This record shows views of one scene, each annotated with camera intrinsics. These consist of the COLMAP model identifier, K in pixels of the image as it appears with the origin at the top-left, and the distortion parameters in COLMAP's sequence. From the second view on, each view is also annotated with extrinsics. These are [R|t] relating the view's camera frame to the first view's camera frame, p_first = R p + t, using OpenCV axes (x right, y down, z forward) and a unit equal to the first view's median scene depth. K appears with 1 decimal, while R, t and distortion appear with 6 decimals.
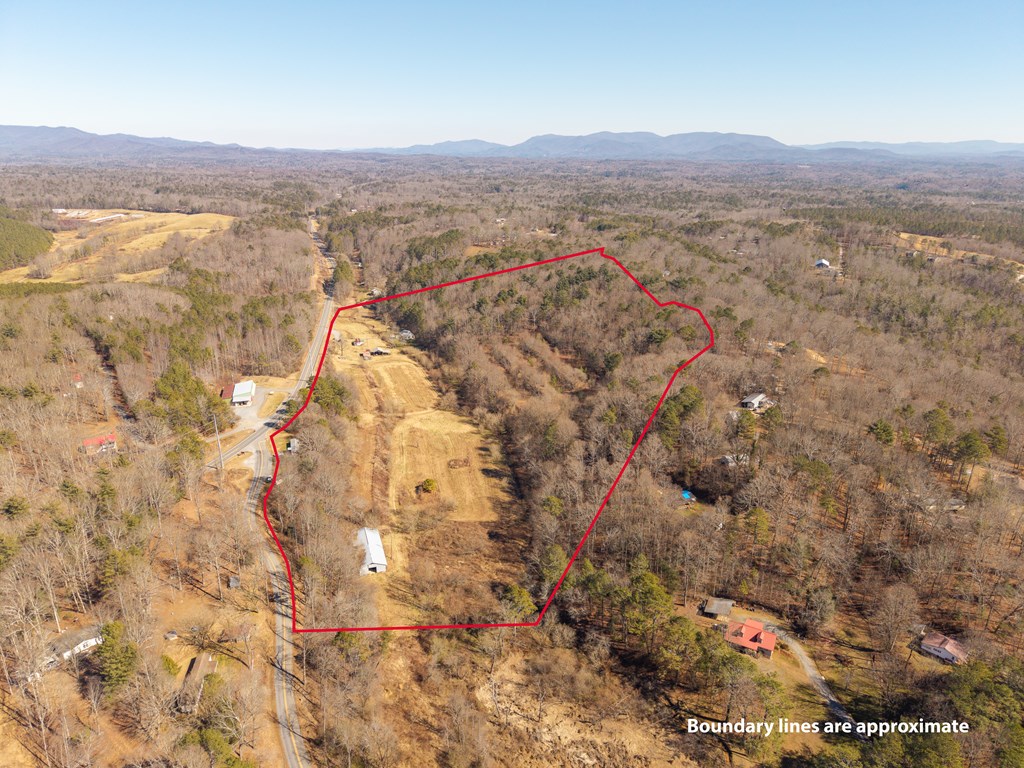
lens RADIAL K [[660.6, 0, 512.0], [0, 660.6, 384.0], [0, 0, 1]] dist [0.057355, -0.056036]
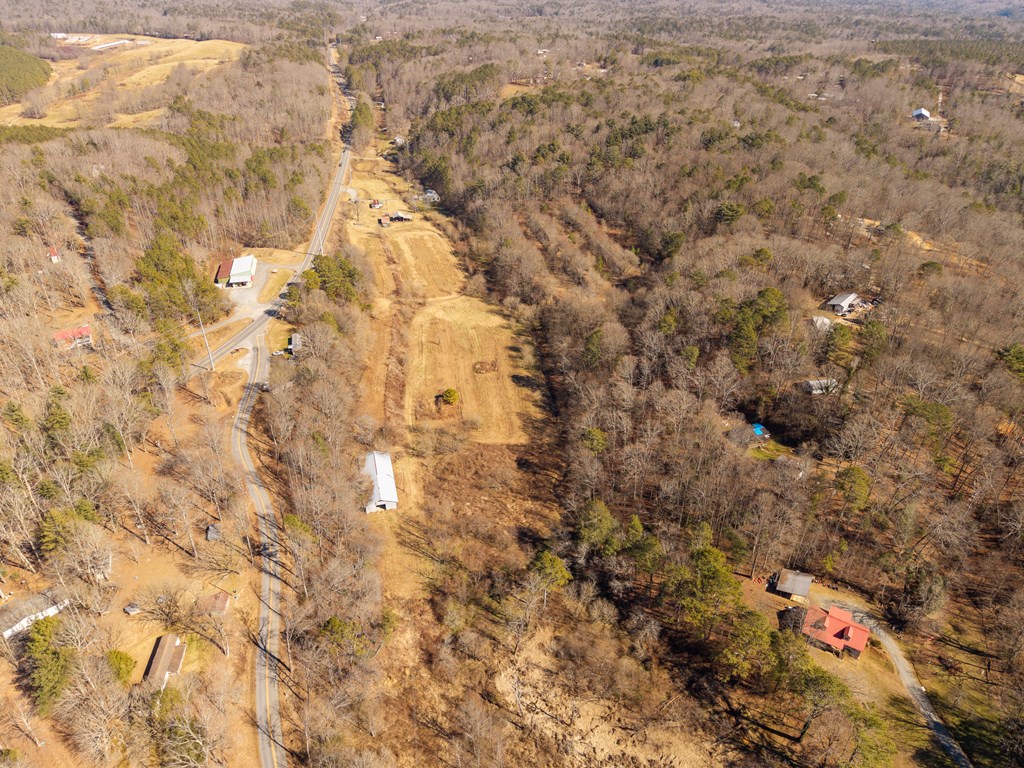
lens RADIAL K [[671.0, 0, 512.0], [0, 671.0, 384.0], [0, 0, 1]] dist [0.019542, -0.010033]
pose [[0.998318, 0.034314, -0.046735, -0.003821], [-0.023315, 0.975607, 0.218284, -0.047102], [0.053085, -0.216827, 0.974766, 0.136490]]
